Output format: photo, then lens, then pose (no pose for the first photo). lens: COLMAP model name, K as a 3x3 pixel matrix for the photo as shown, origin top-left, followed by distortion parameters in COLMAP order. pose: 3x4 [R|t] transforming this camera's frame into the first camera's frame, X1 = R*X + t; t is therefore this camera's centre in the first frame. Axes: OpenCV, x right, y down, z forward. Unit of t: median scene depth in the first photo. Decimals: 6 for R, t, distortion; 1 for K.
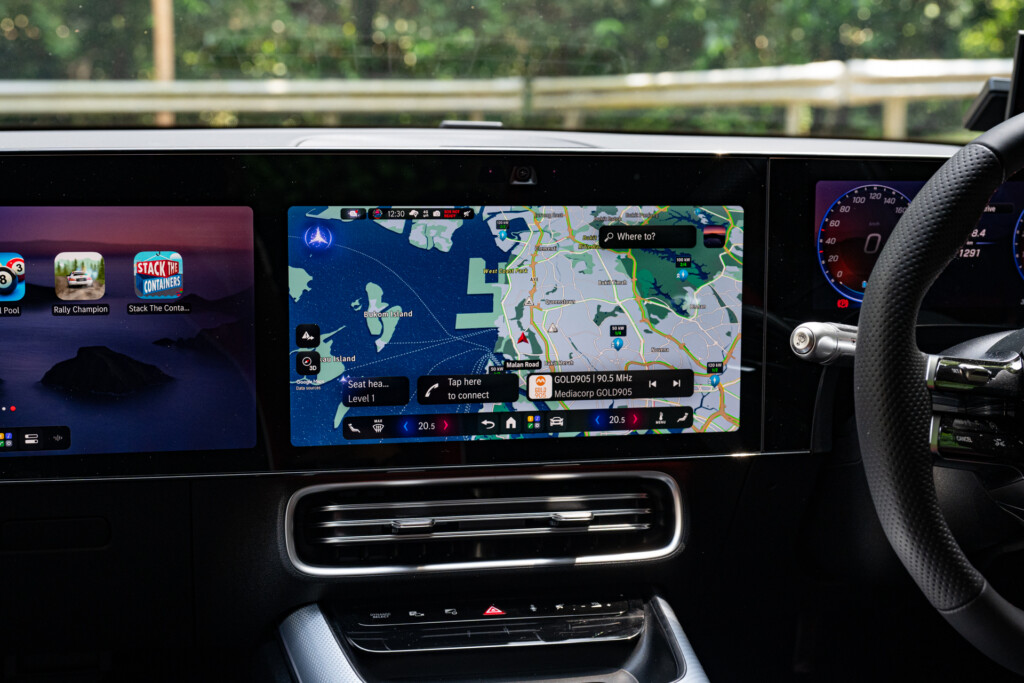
lens RADIAL K [[1483.4, 0, 512.5], [0, 1483.4, 343.1], [0, 0, 1]] dist [0.009797, 0.000000]
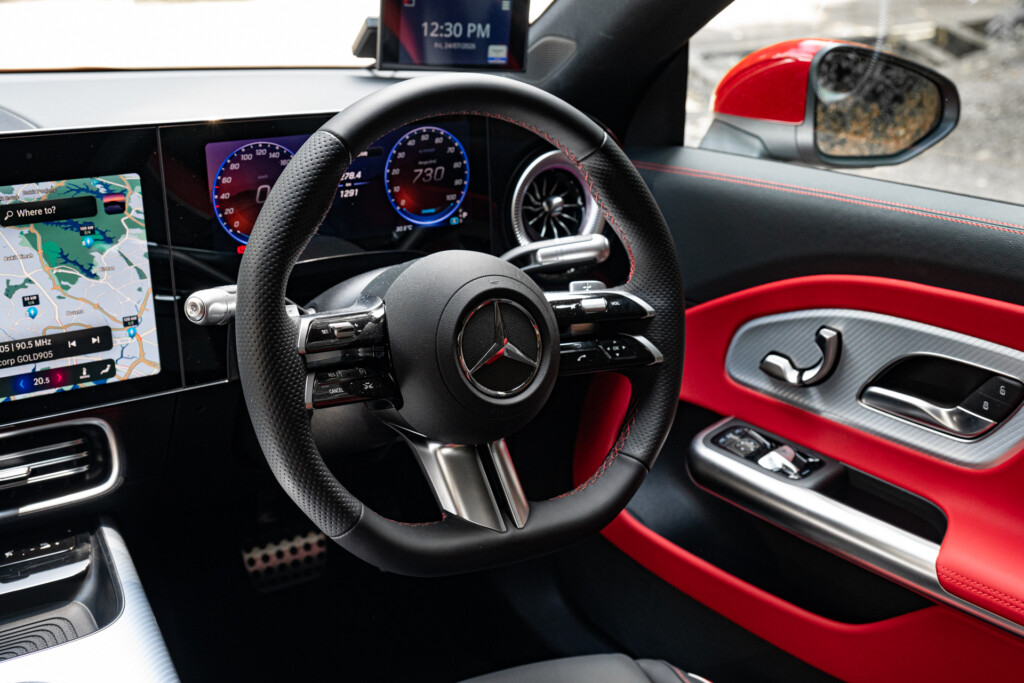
lens RADIAL K [[1242.1, 0, 511.0], [0, 1242.1, 342.4], [0, 0, 1]] dist [-0.002229, 0.000000]
pose [[0.933970, -0.122787, 0.335595, 0.091360], [0.069357, 0.983542, 0.166835, -0.105374], [-0.350557, -0.132543, 0.927115, 0.042906]]
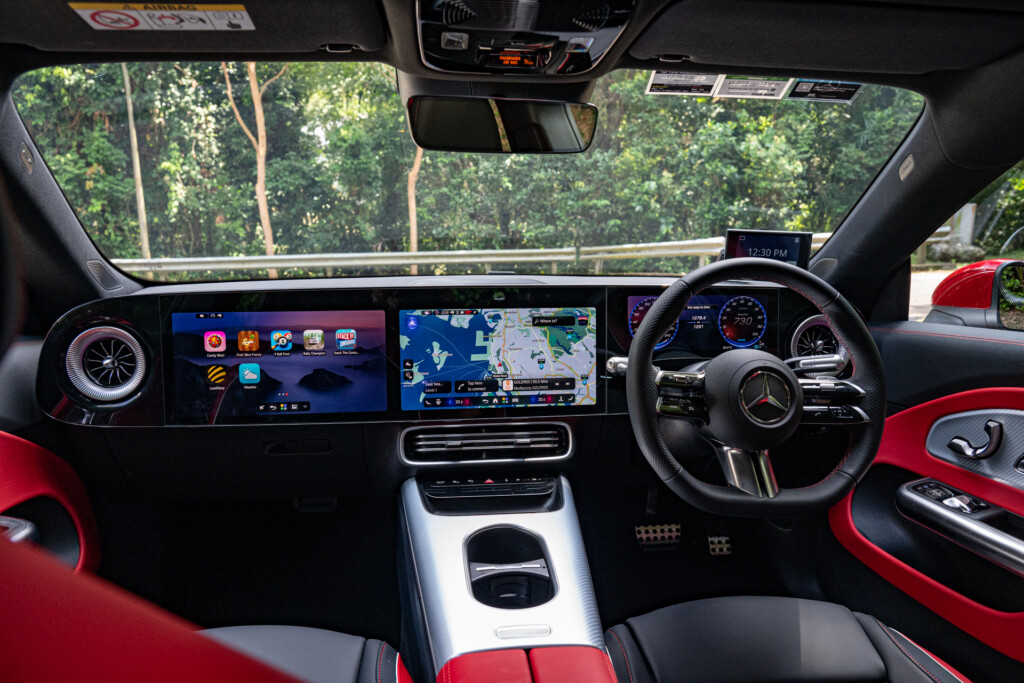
lens RADIAL K [[687.6, 0, 511.1], [0, 687.6, 343.9], [0, 0, 1]] dist [0.007843, 0.000424]
pose [[0.995486, -0.007396, -0.094615, 0.127865], [0.003921, 0.999312, -0.036868, 0.004198], [0.094823, 0.036331, 0.994831, -0.086600]]
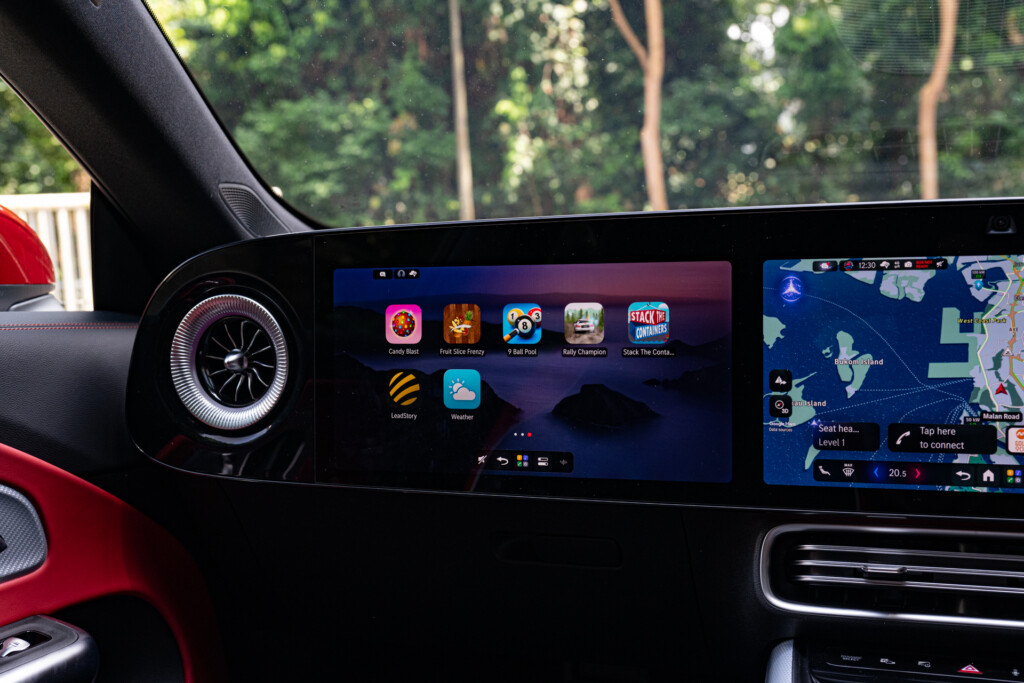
lens RADIAL K [[1293.5, 0, 508.6], [0, 1293.5, 340.5], [0, 0, 1]] dist [0.006794, 0.000000]
pose [[0.851676, -0.002101, -0.524064, 0.177806], [-0.051092, 0.994896, -0.087019, 0.055633], [0.521572, 0.100888, 0.847222, 0.099379]]
